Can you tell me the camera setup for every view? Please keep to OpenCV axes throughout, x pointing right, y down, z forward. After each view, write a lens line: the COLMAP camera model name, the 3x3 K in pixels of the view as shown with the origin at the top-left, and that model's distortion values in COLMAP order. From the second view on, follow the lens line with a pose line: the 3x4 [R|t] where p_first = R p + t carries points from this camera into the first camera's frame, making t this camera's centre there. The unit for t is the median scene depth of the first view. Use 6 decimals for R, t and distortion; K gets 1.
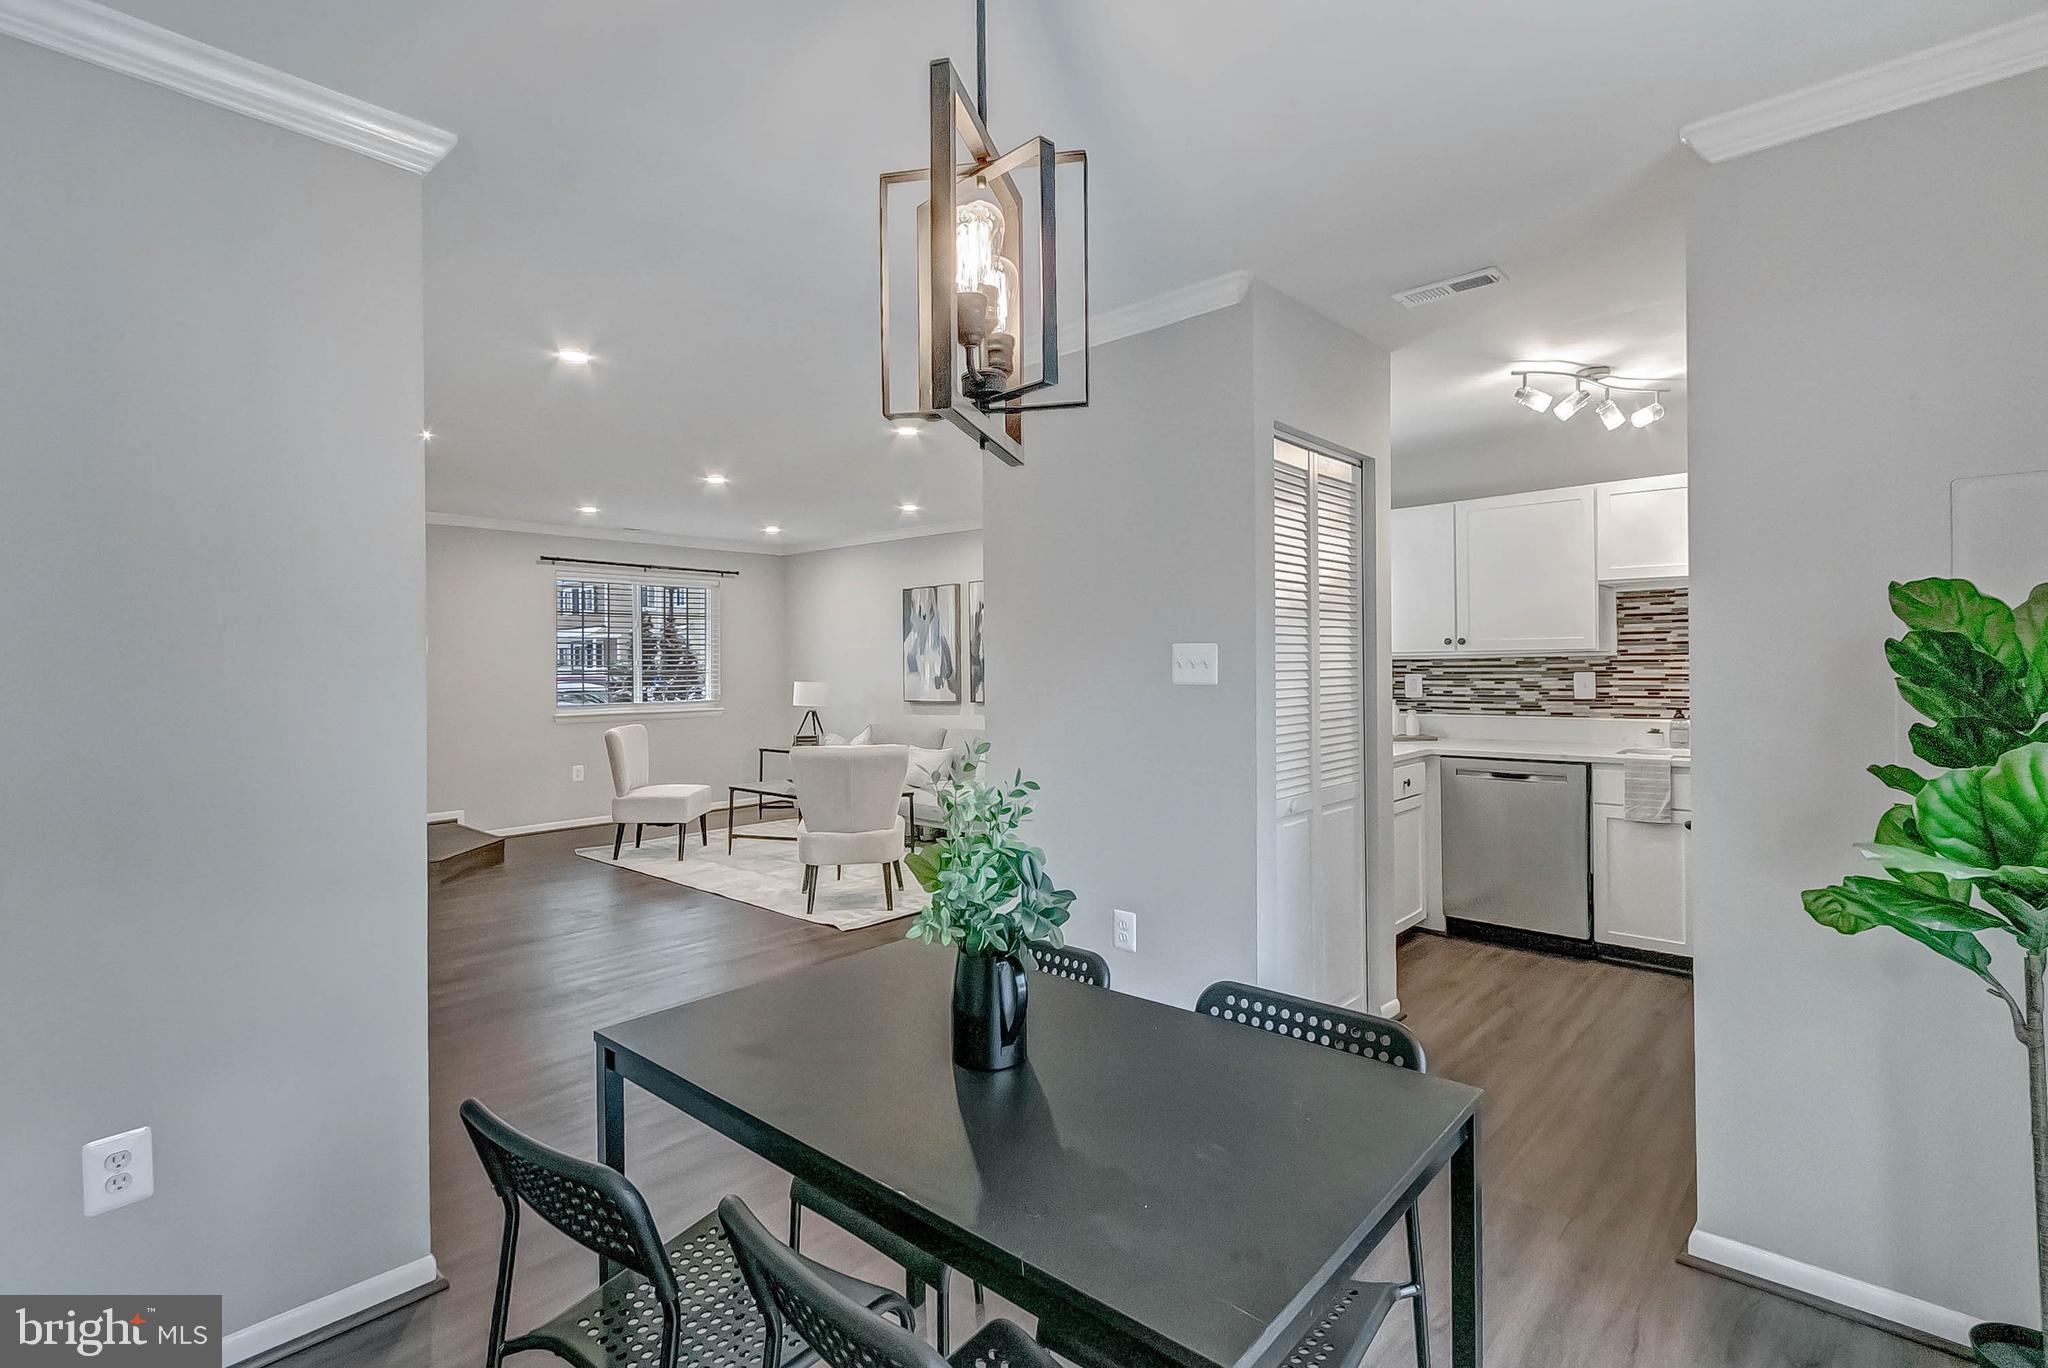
lens RADIAL K [[960.3, 0, 1008.0], [0, 960.3, 666.8], [0, 0, 1]] dist [-0.000903, -0.000207]
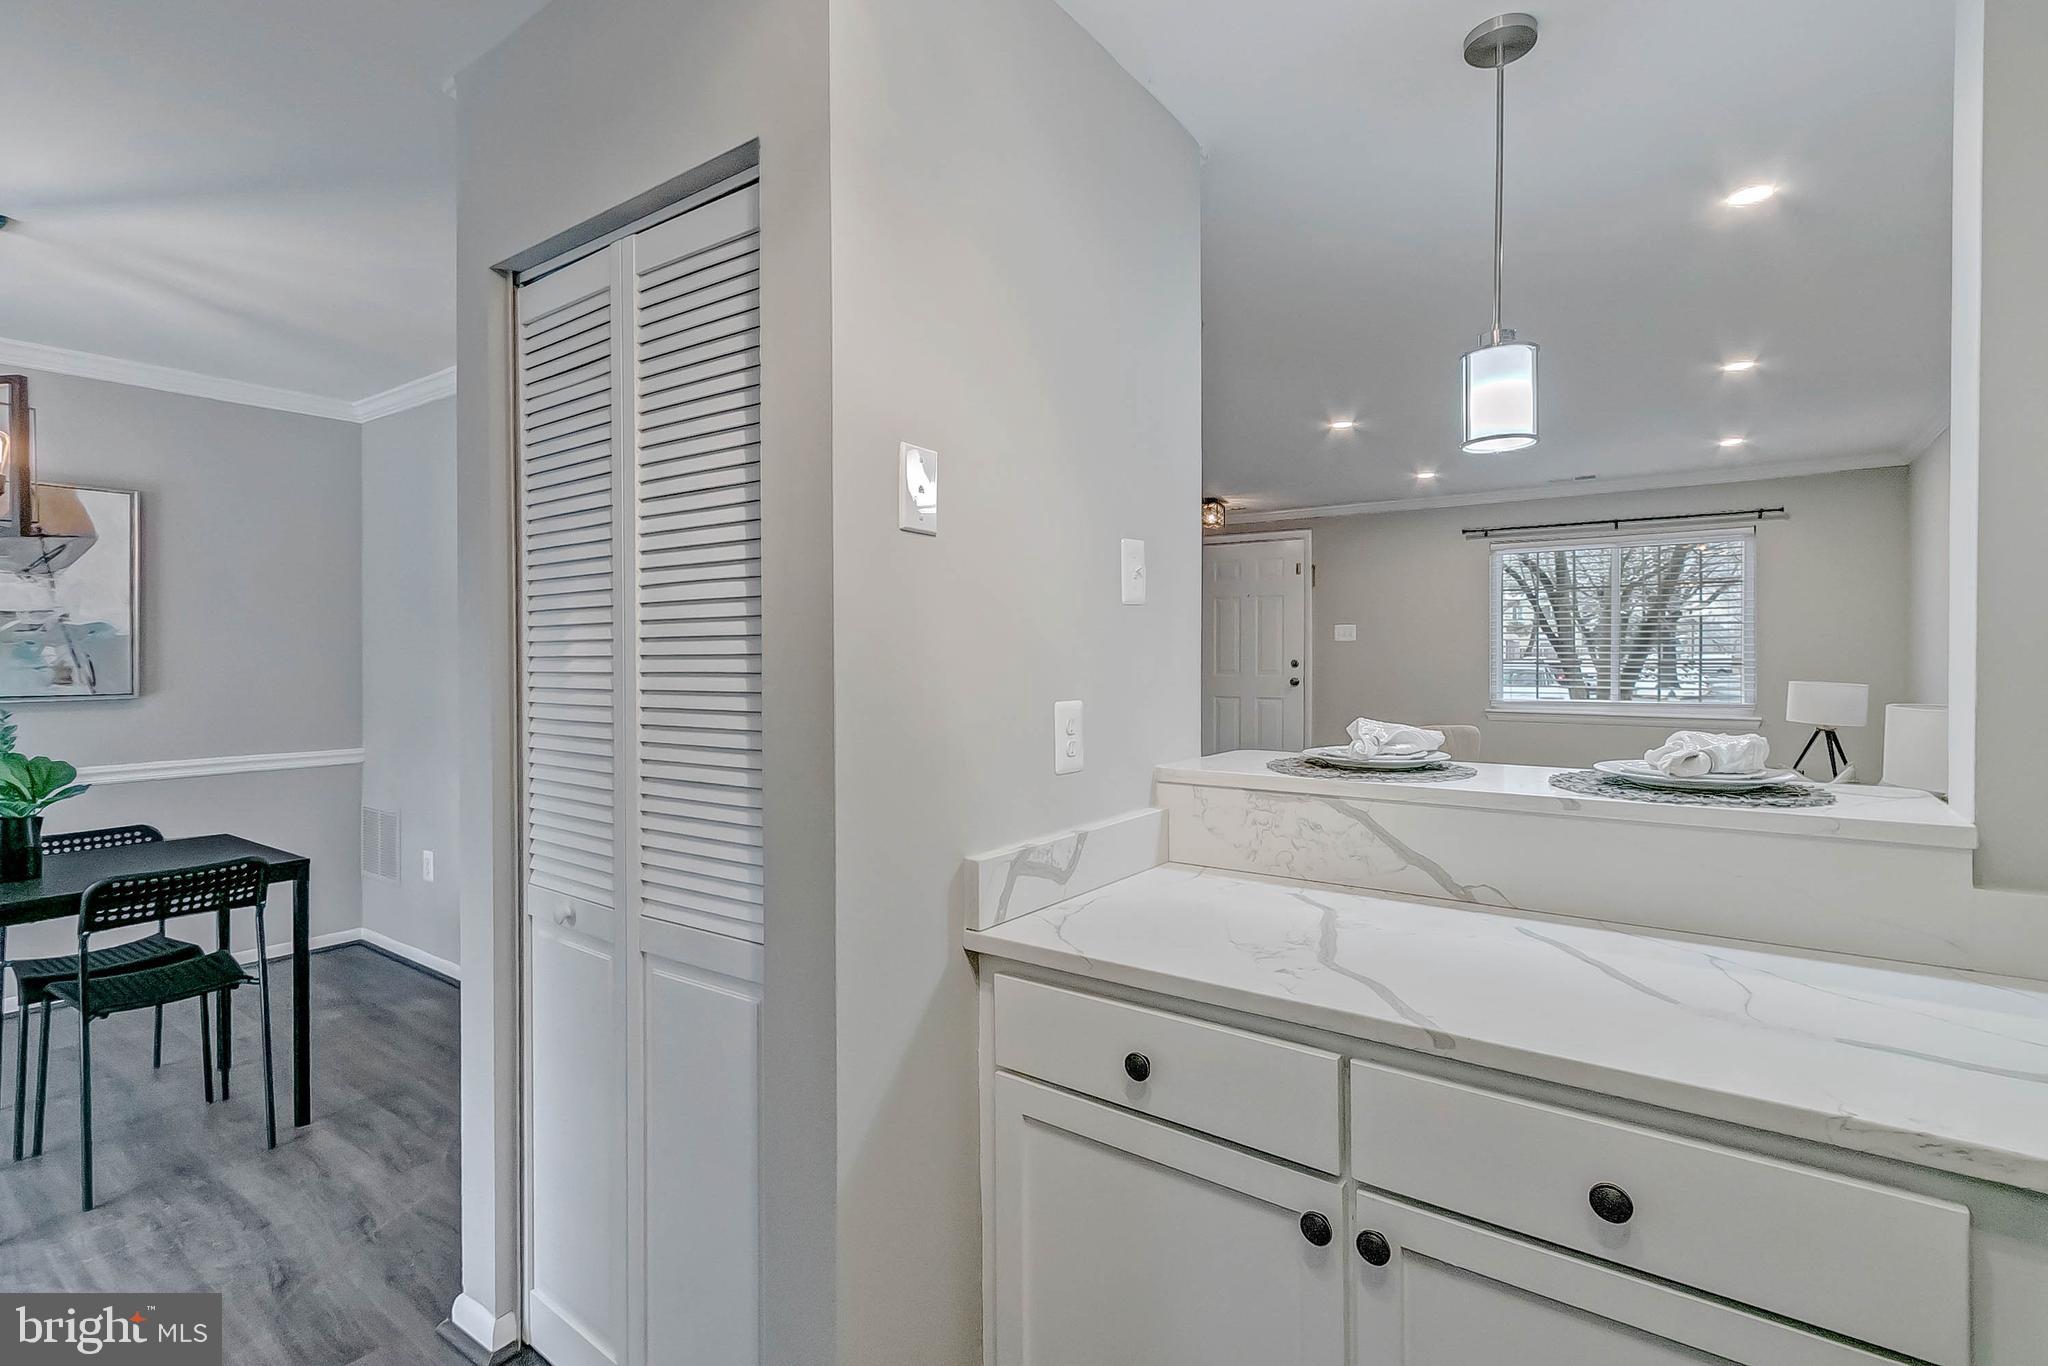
lens RADIAL K [[961.5, 0, 1002.9], [0, 961.5, 662.0], [0, 0, 1]] dist [-0.008705, -0.000176]
pose [[0.100569, 0.013728, -0.994835, 0.550957], [-0.001012, 0.999906, 0.013696, -0.006596], [0.994930, -0.000371, 0.100574, 0.742617]]
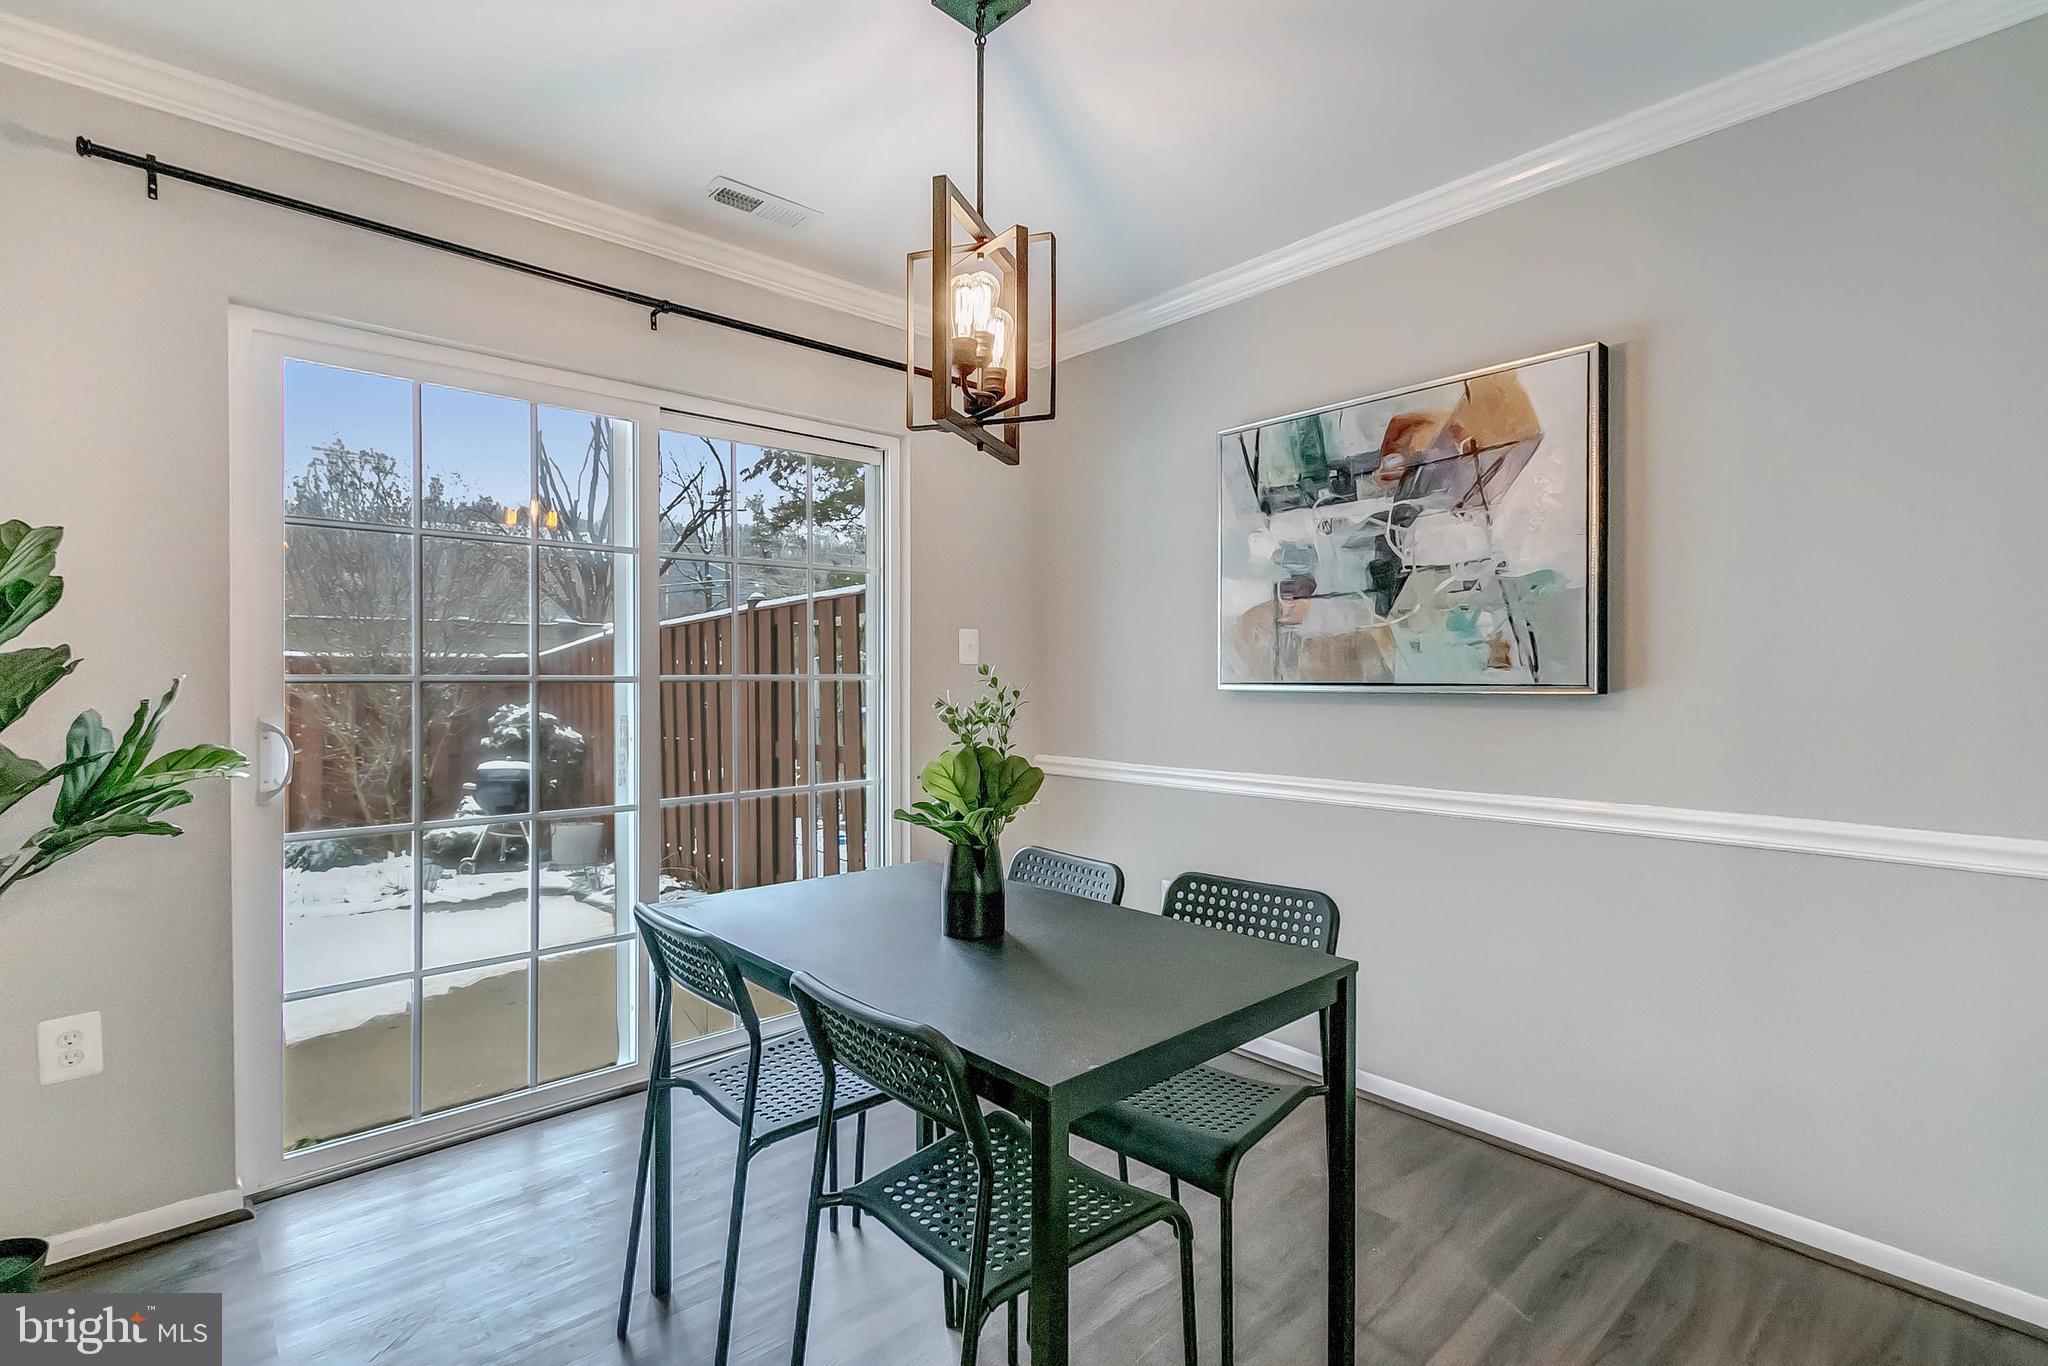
lens RADIAL K [[940.2, 0, 1016.3], [0, 940.2, 688.0], [0, 0, 1]] dist [-0.000983, -0.000428]
pose [[-0.995286, 0.006856, 0.096736, -0.046185], [0.007927, 0.999911, 0.010690, 0.024105], [-0.096654, 0.011407, -0.995253, 0.601294]]
